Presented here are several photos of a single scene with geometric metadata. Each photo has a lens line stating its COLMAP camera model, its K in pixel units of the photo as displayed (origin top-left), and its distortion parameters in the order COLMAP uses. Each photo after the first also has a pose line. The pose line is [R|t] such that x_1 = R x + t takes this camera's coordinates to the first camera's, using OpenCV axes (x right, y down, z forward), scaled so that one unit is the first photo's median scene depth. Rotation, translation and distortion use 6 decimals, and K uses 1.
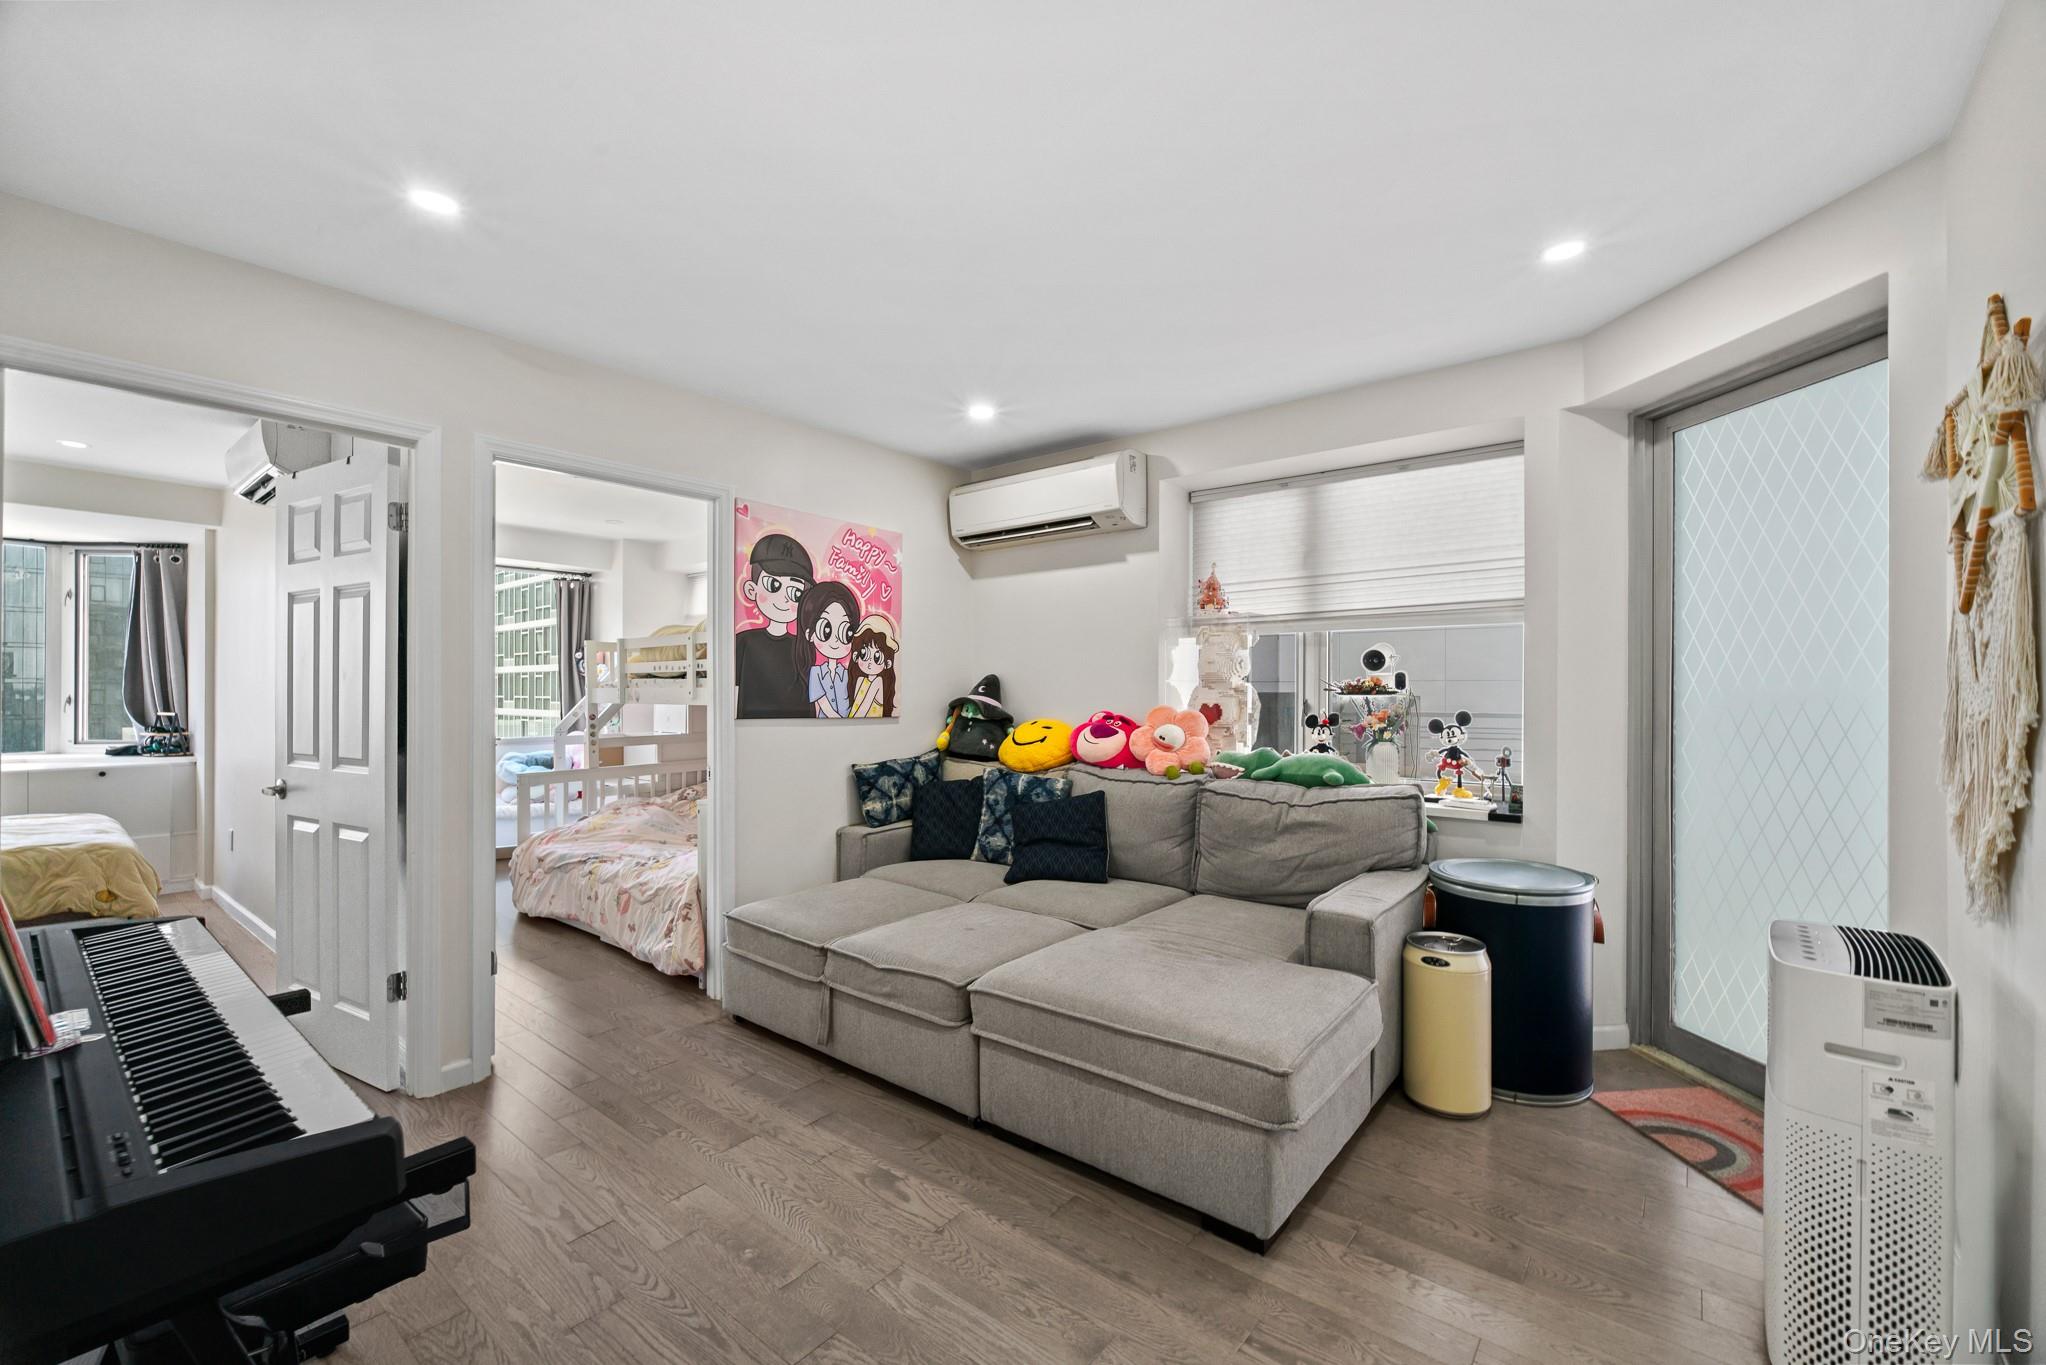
lens RADIAL K [[841.8, 0, 1023.0], [0, 841.8, 682.5], [0, 0, 1]] dist [0.000681, 0.000237]
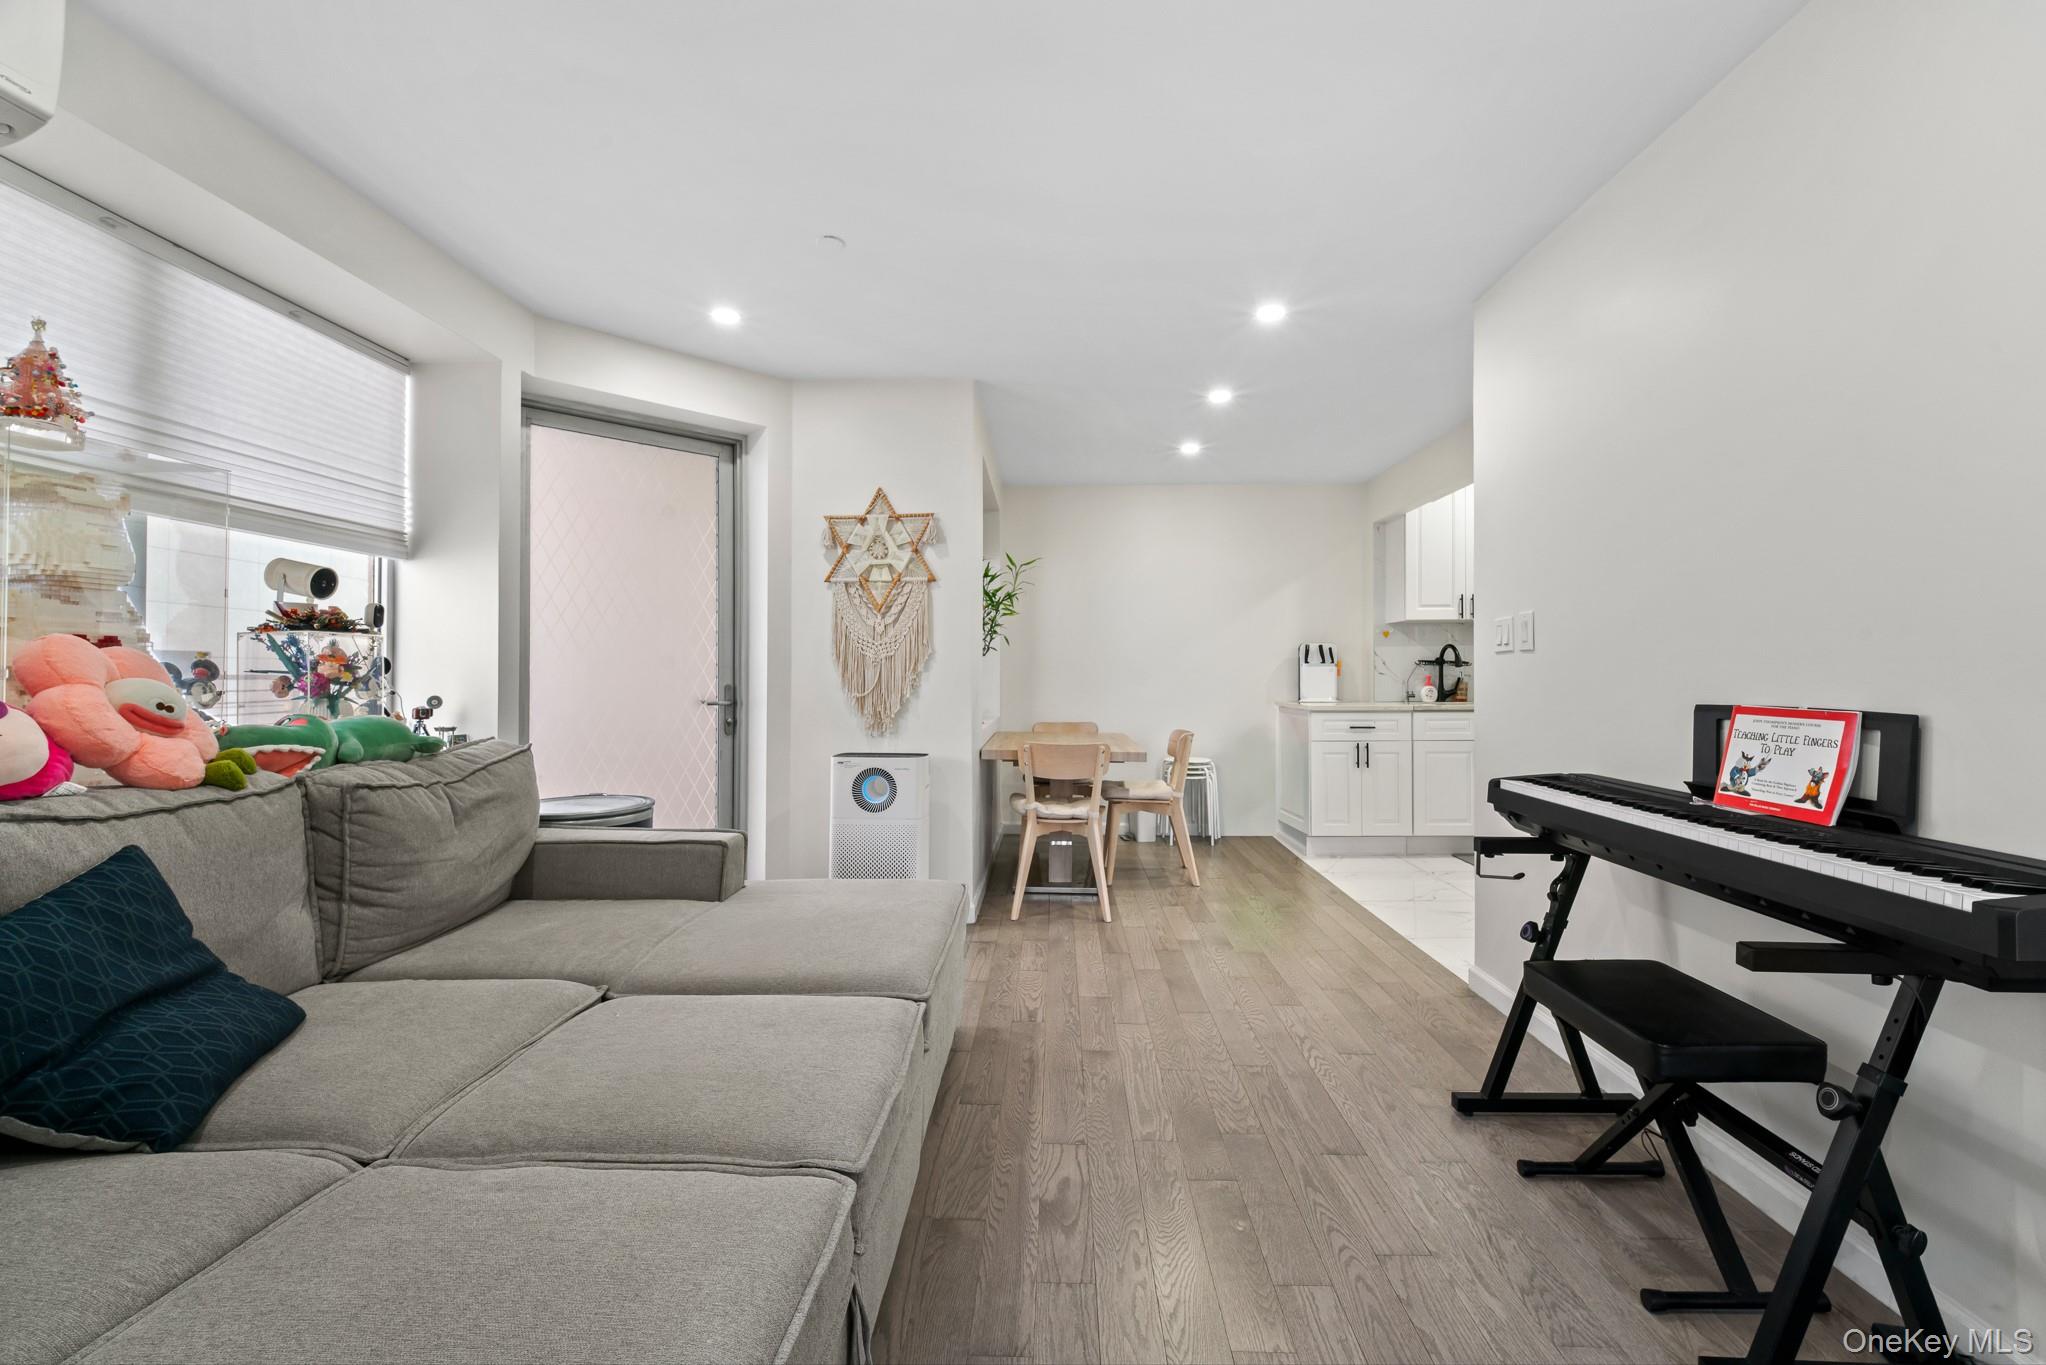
lens RADIAL K [[858.9, 0, 1023.0], [0, 858.9, 682.5], [0, 0, 1]] dist [-0.000624, -0.000093]
pose [[-0.598009, -0.005913, 0.801468, -0.659909], [-0.005819, 0.999978, 0.003036, 0.065882], [-0.801468, -0.002849, -0.598030, 1.246082]]
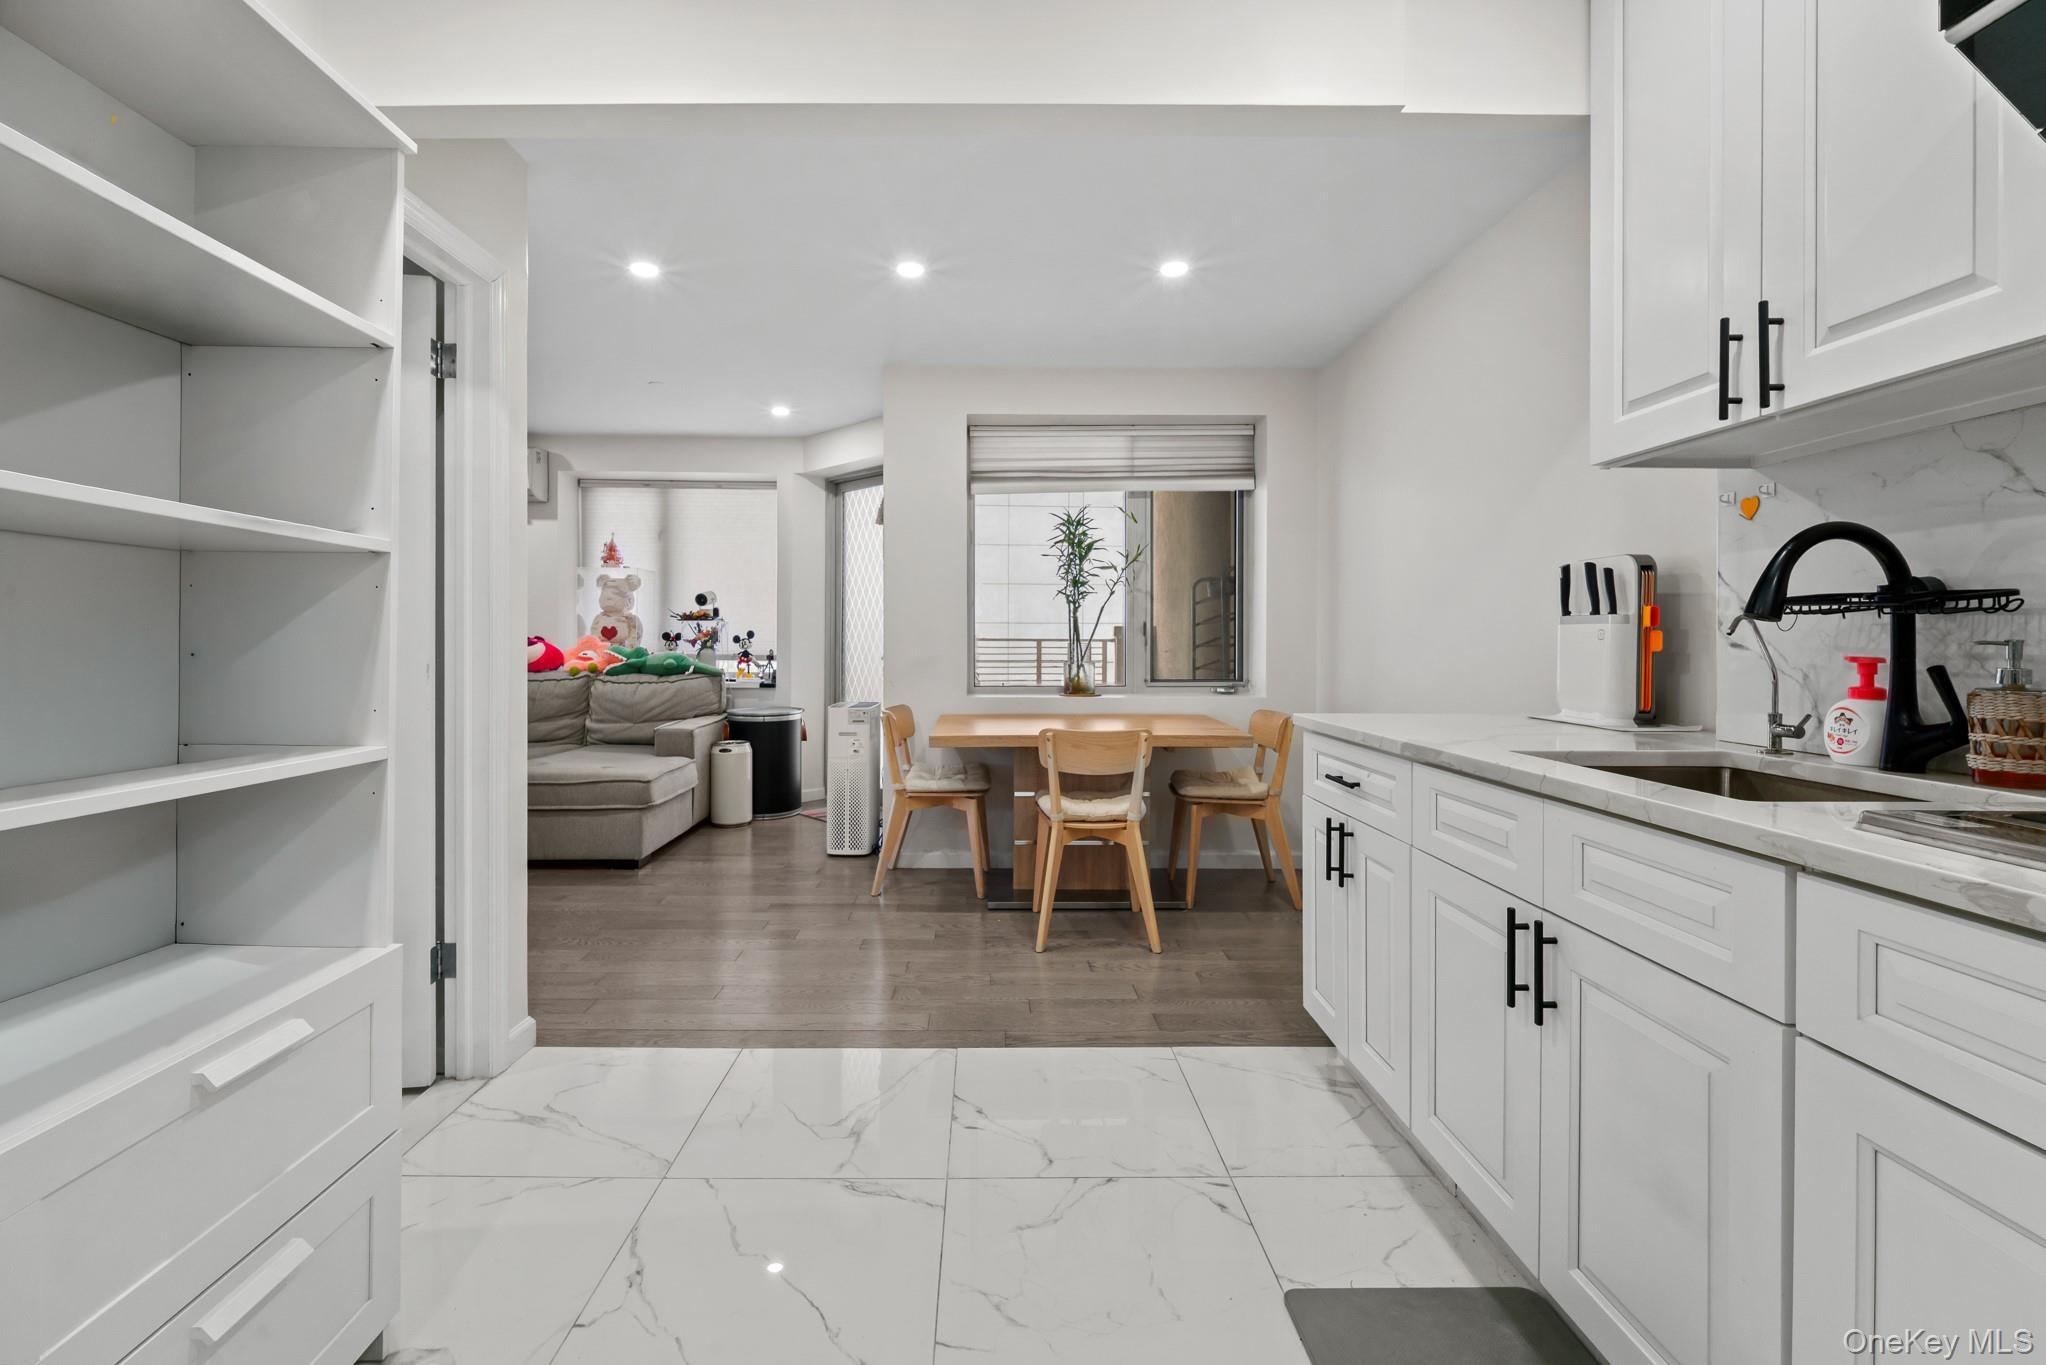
lens RADIAL K [[861.7, 0, 981.7], [0, 861.7, 642.7], [0, 0, 1]] dist [-0.000677, -0.000062]
pose [[0.778199, -0.001179, 0.628017, -0.297228], [-0.008794, 0.999880, 0.012775, 0.041422], [-0.627956, -0.015464, 0.778095, -0.899221]]
